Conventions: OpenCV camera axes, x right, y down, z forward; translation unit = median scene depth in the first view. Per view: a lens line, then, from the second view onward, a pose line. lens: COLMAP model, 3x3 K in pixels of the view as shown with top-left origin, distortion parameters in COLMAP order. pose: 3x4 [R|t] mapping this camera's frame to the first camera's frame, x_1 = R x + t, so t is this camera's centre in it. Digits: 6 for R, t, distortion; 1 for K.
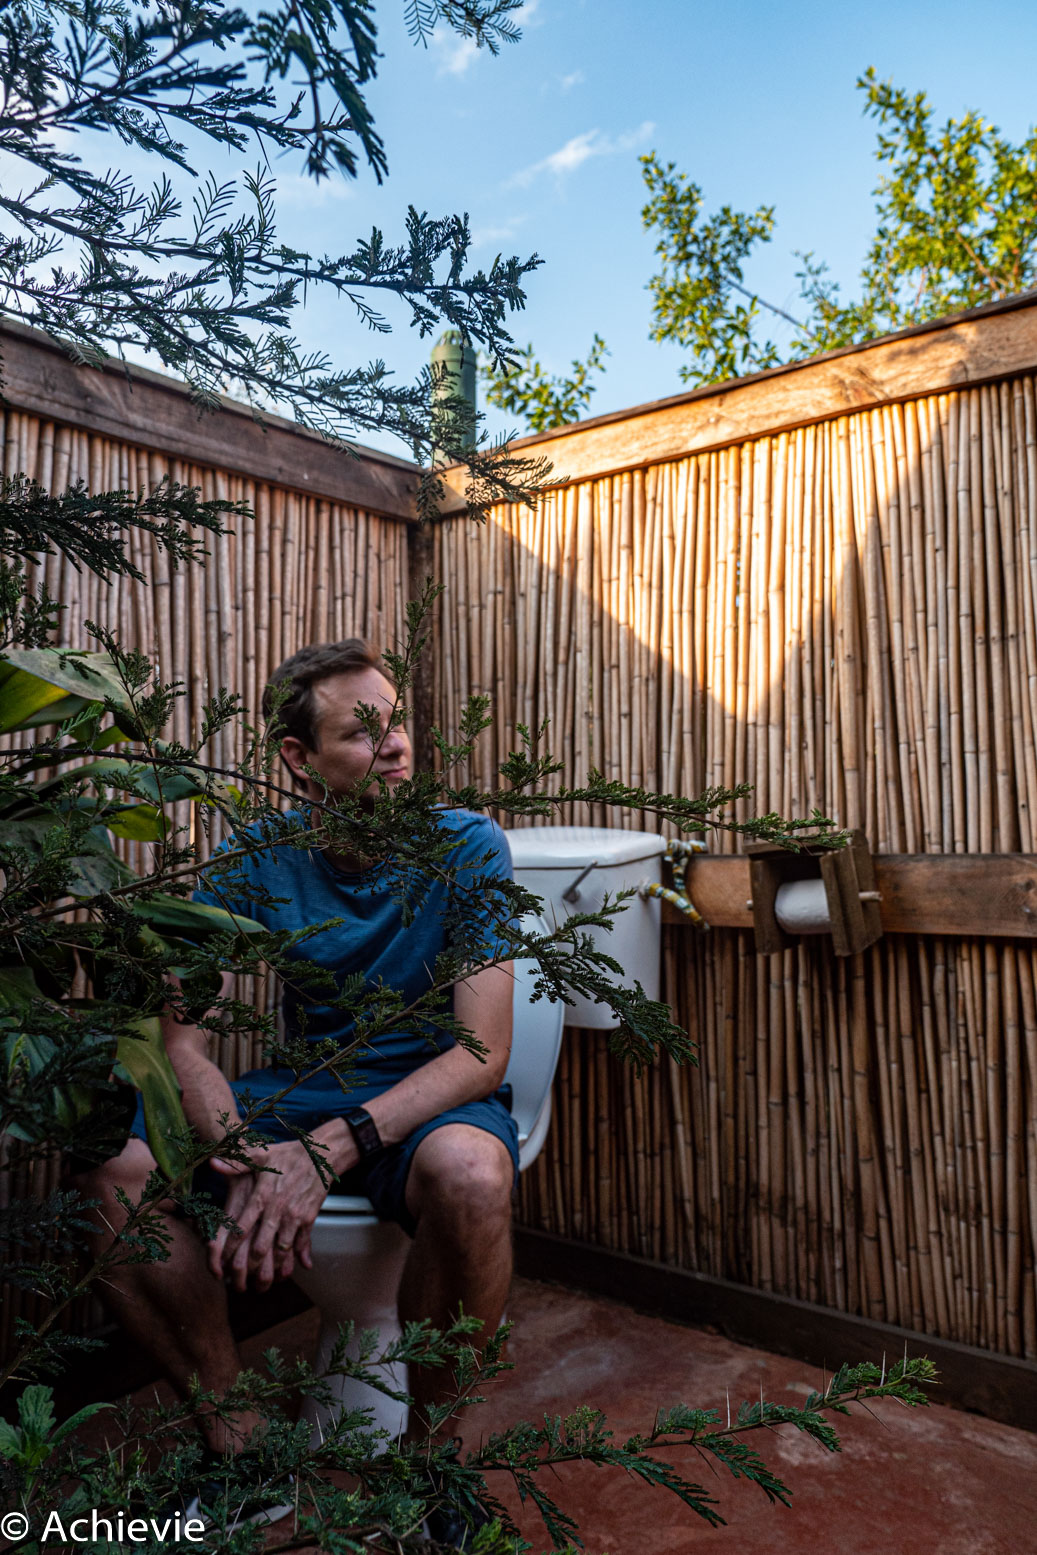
lens RADIAL K [[1112.9, 0, 525.6], [0, 1112.9, 785.0], [0, 0, 1]] dist [-0.011132, -0.002086]
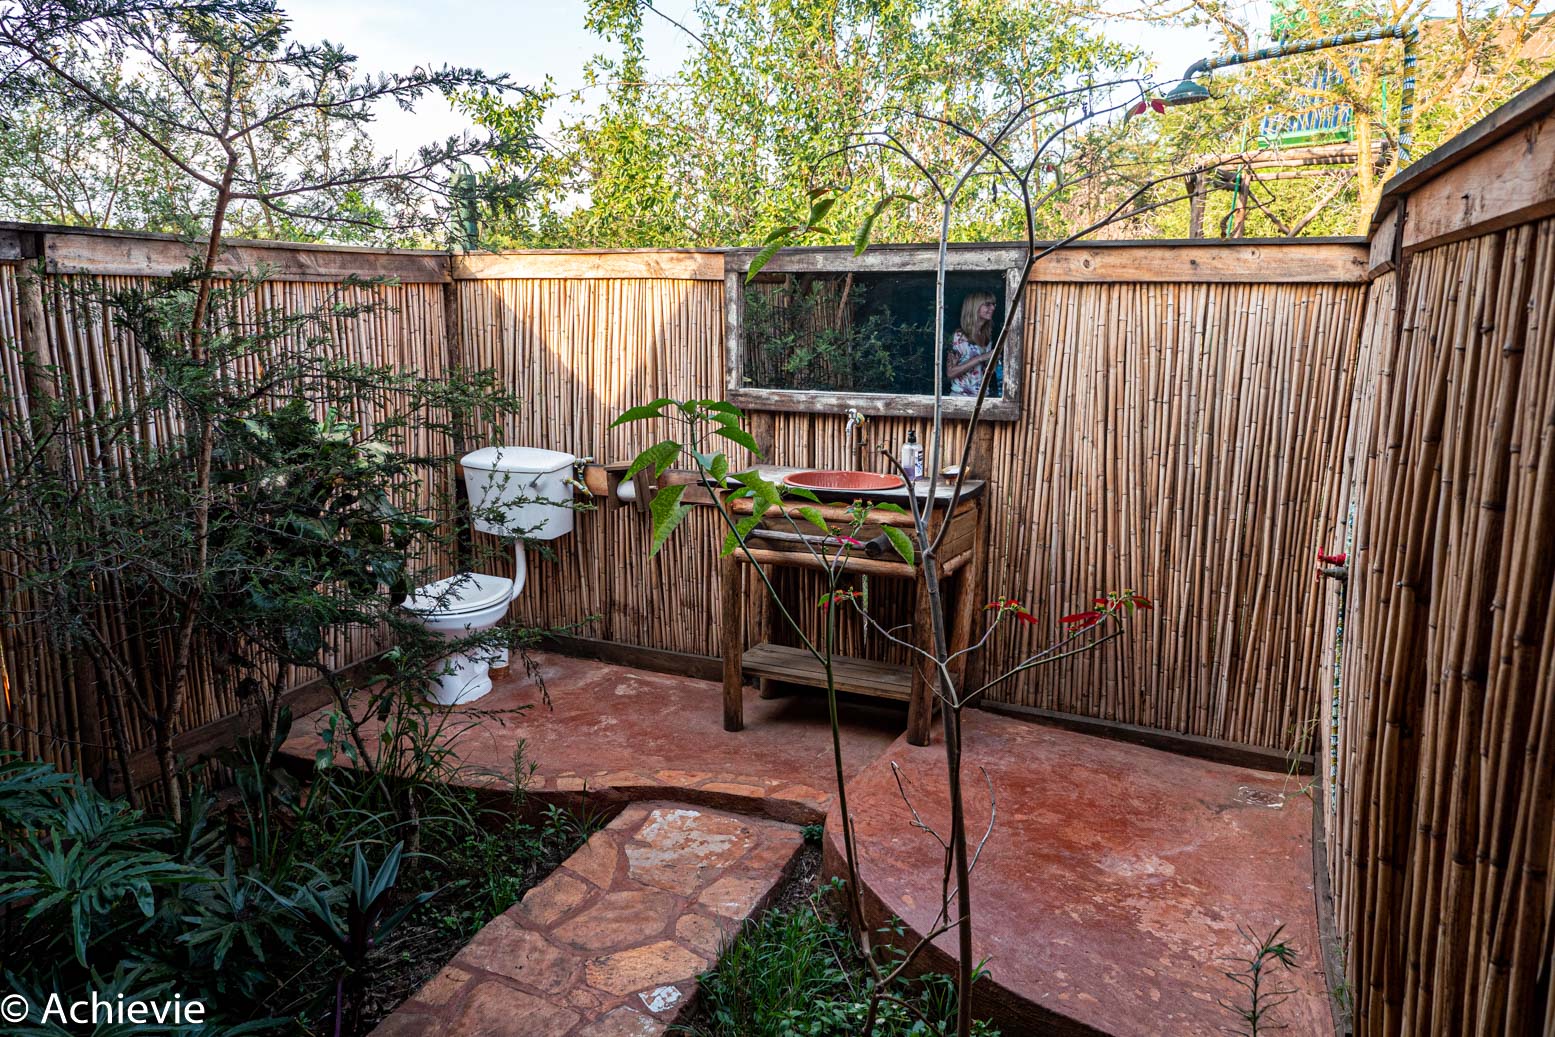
lens RADIAL K [[1112.9, 0, 769.7], [0, 1112.9, 523.0], [0, 0, 1]] dist [-0.011132, -0.002086]
pose [[0.969905, -0.026470, 0.242042, -0.042990], [-0.031905, 0.971686, 0.234111, -0.370417], [-0.241386, -0.234787, 0.941599, -1.285852]]
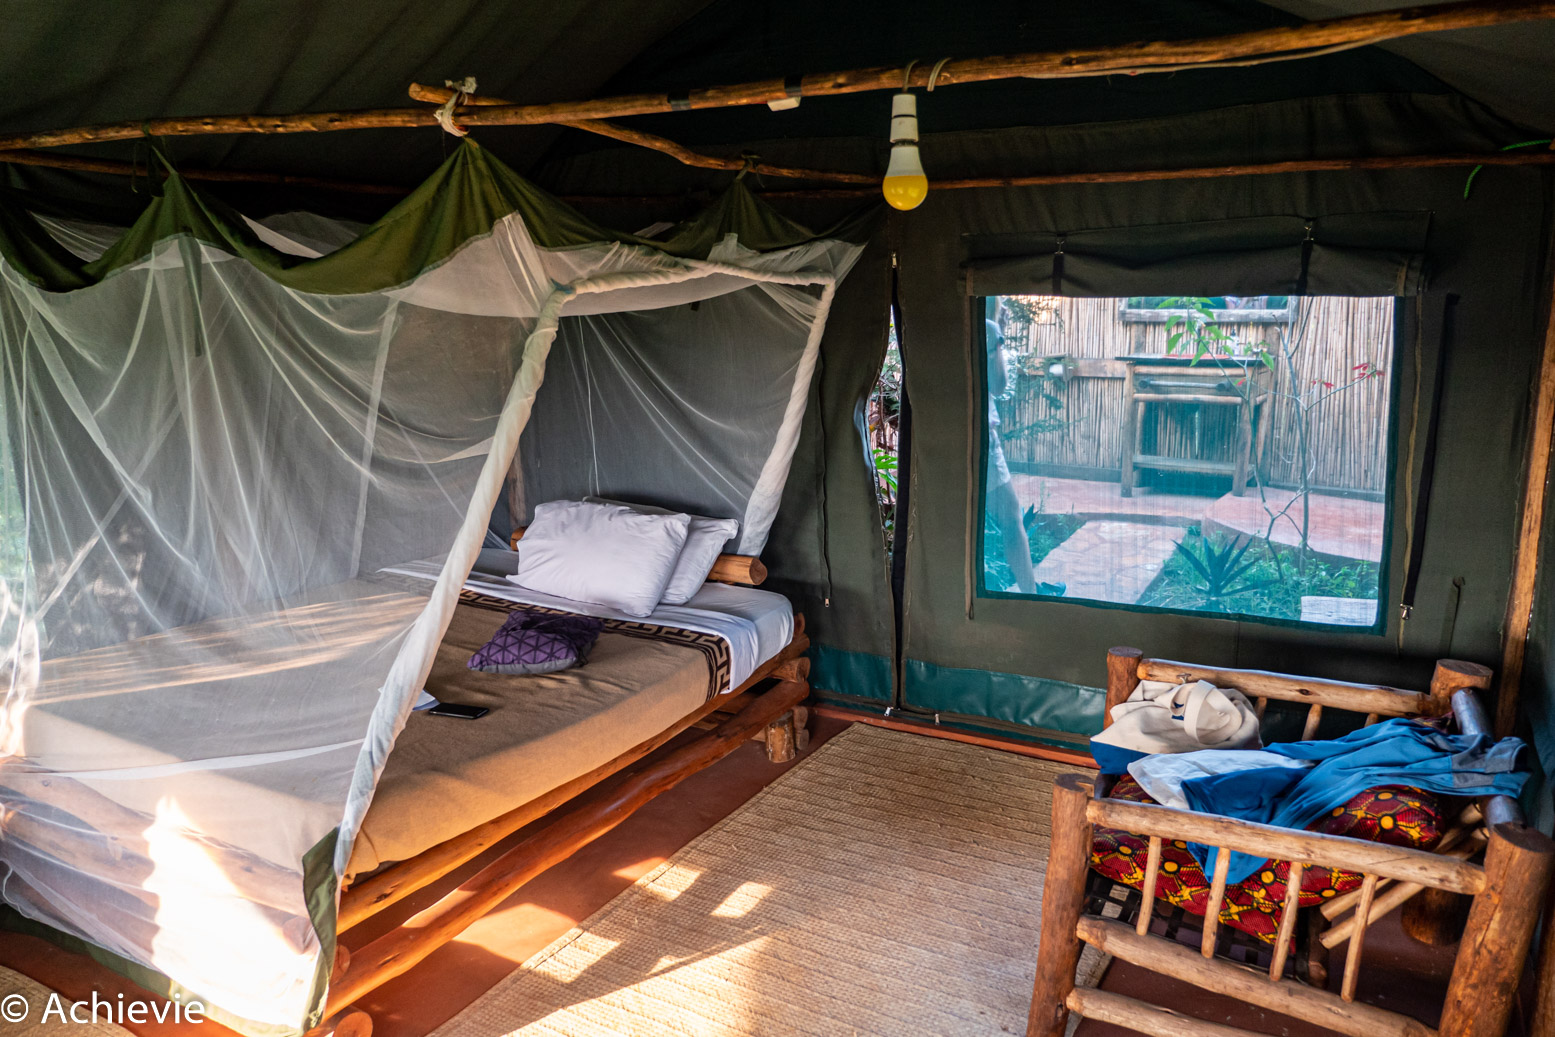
lens RADIAL K [[1112.9, 0, 774.4], [0, 1112.9, 515.2], [0, 0, 1]] dist [-0.011132, -0.002086]
pose [[0.995085, -0.032113, 0.093676, -1.148702], [0.005999, 0.963770, 0.266667, -0.463216], [-0.098845, -0.264794, 0.959225, -2.908861]]
